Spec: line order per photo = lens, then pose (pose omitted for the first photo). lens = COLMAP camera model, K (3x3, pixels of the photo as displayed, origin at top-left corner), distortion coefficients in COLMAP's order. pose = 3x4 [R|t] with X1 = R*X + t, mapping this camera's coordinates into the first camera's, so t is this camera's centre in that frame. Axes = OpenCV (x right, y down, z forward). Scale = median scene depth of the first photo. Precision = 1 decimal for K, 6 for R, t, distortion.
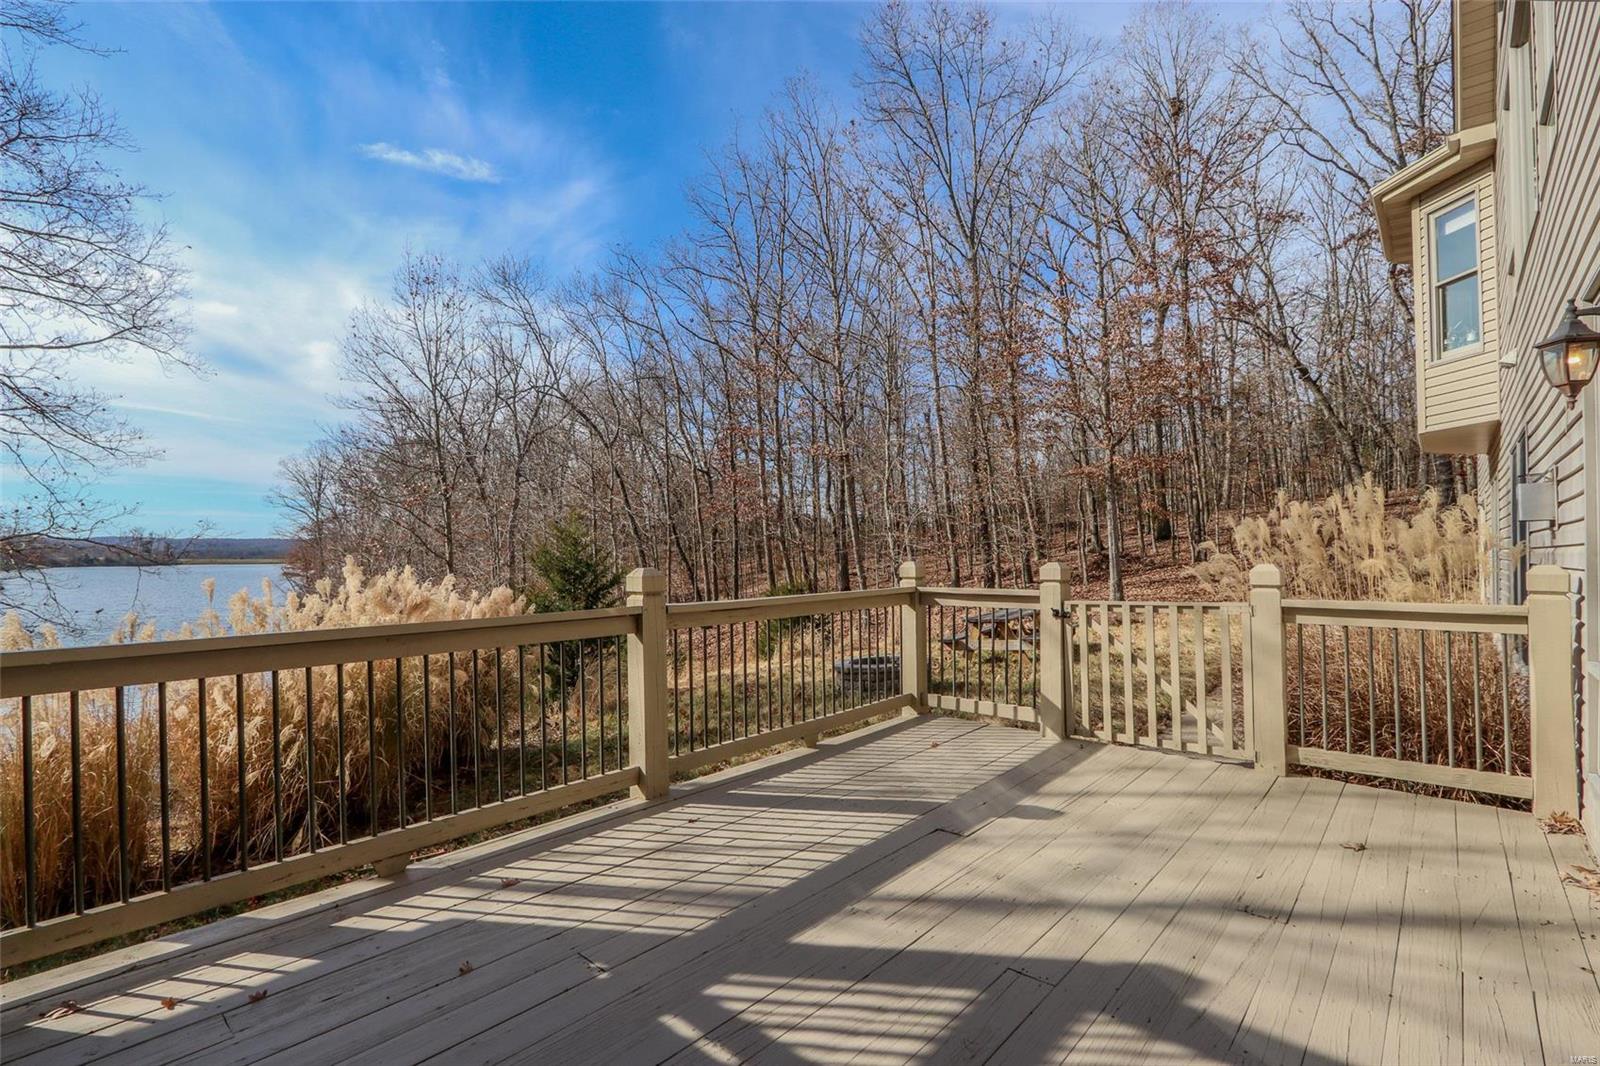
lens RADIAL K [[734.6, 0, 800.0], [0, 734.6, 533.0], [0, 0, 1]] dist [-0.011728, 0.000157]
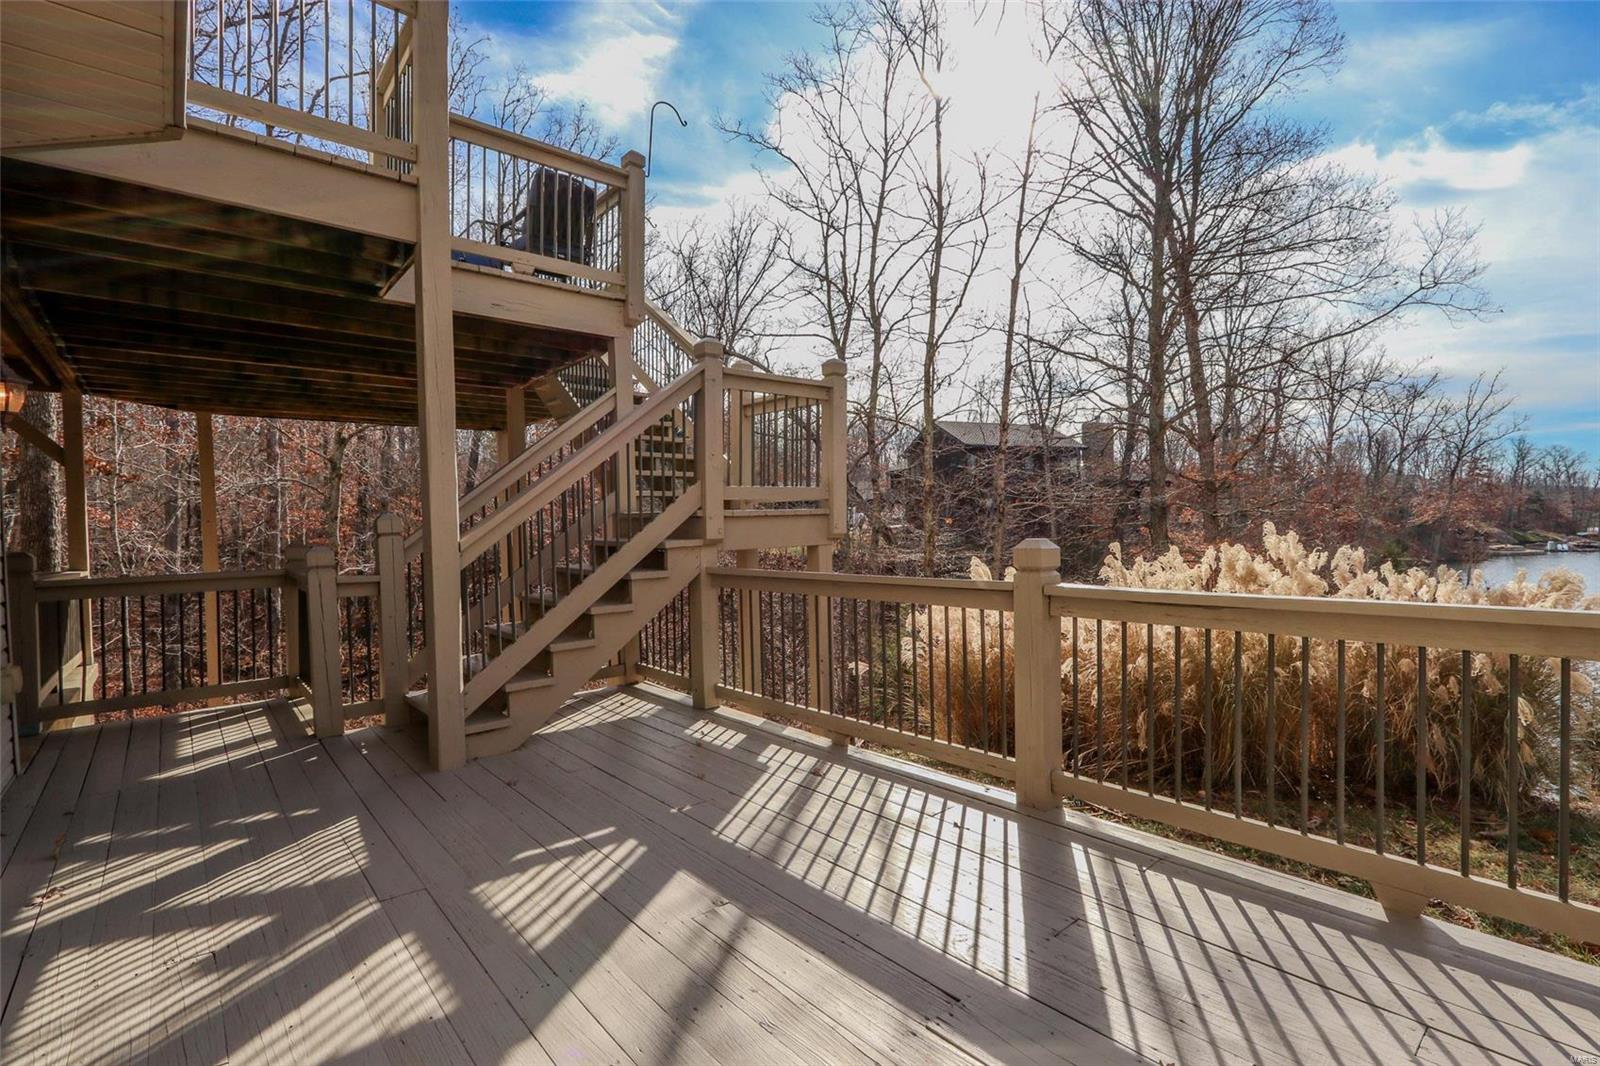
lens RADIAL K [[734.6, 0, 800.0], [0, 734.6, 533.0], [0, 0, 1]] dist [-0.011728, 0.000157]
pose [[-0.119984, 0.013569, -0.992683, 0.960045], [0.038585, 0.999215, 0.008995, 0.029888], [0.992026, -0.037224, -0.120414, 1.187467]]
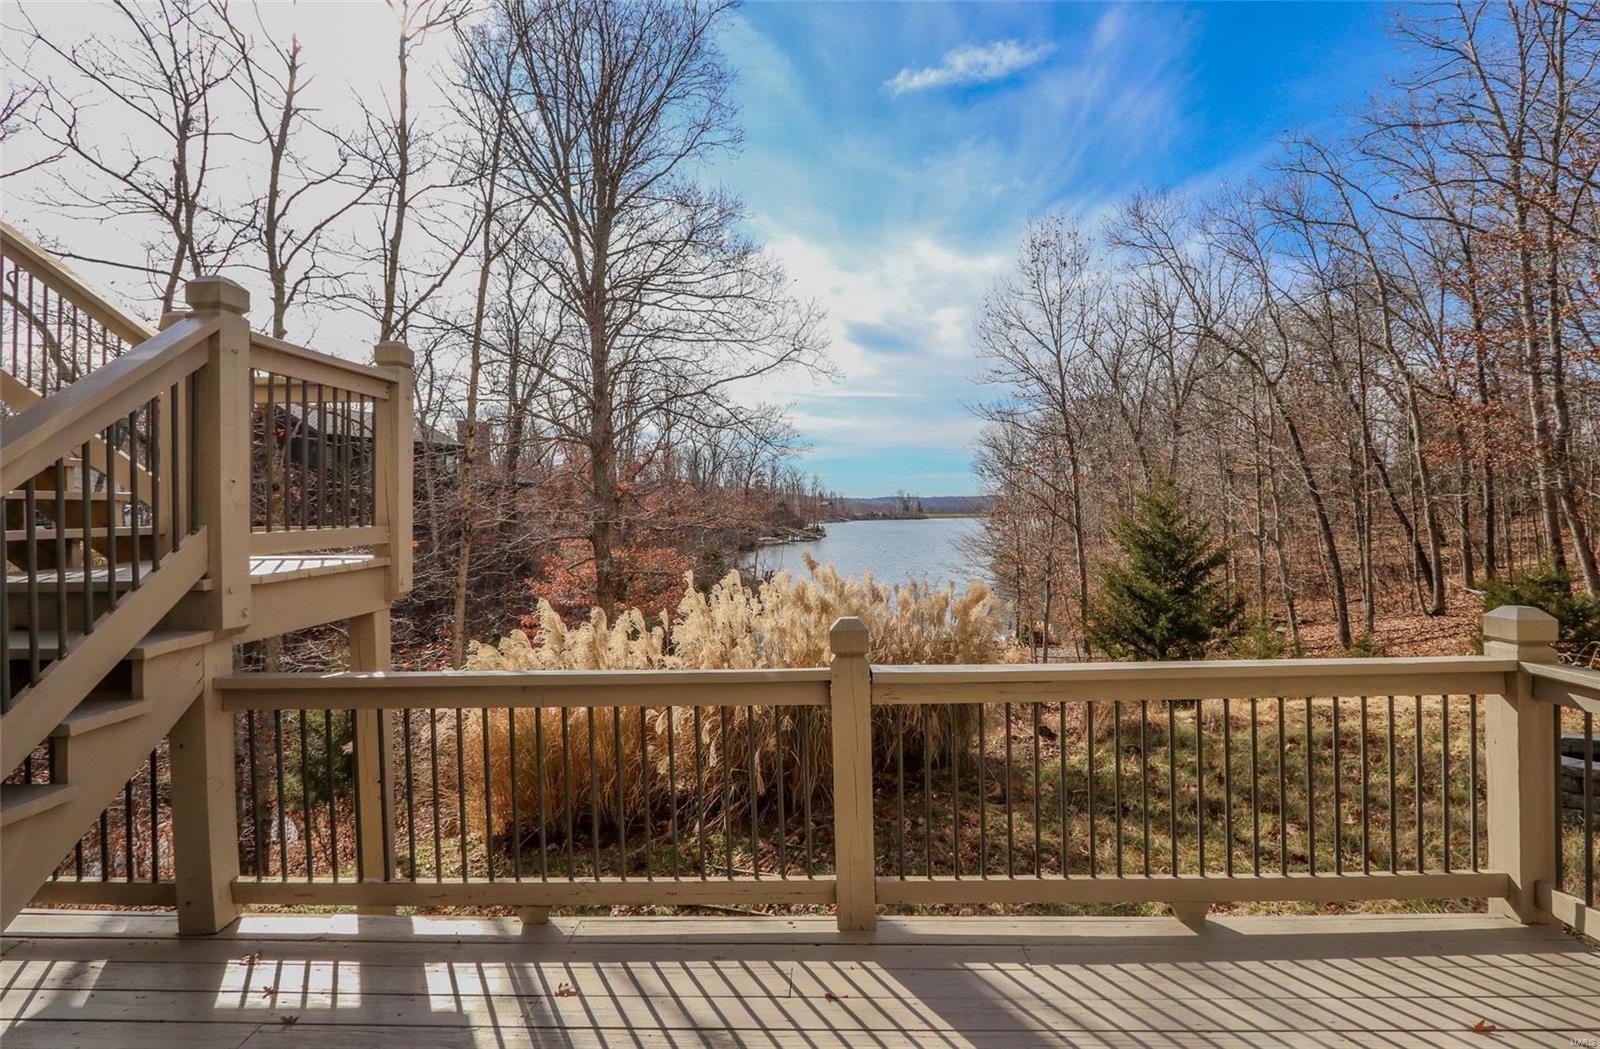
lens RADIAL K [[751.7, 0, 803.0], [0, 751.7, 505.3], [0, 0, 1]] dist [-0.009267, 0.000013]
pose [[0.641827, -0.018979, -0.766614, 0.502967], [0.033265, 0.999442, 0.003107, -0.101209], [0.766127, -0.027496, 0.642100, 0.685078]]
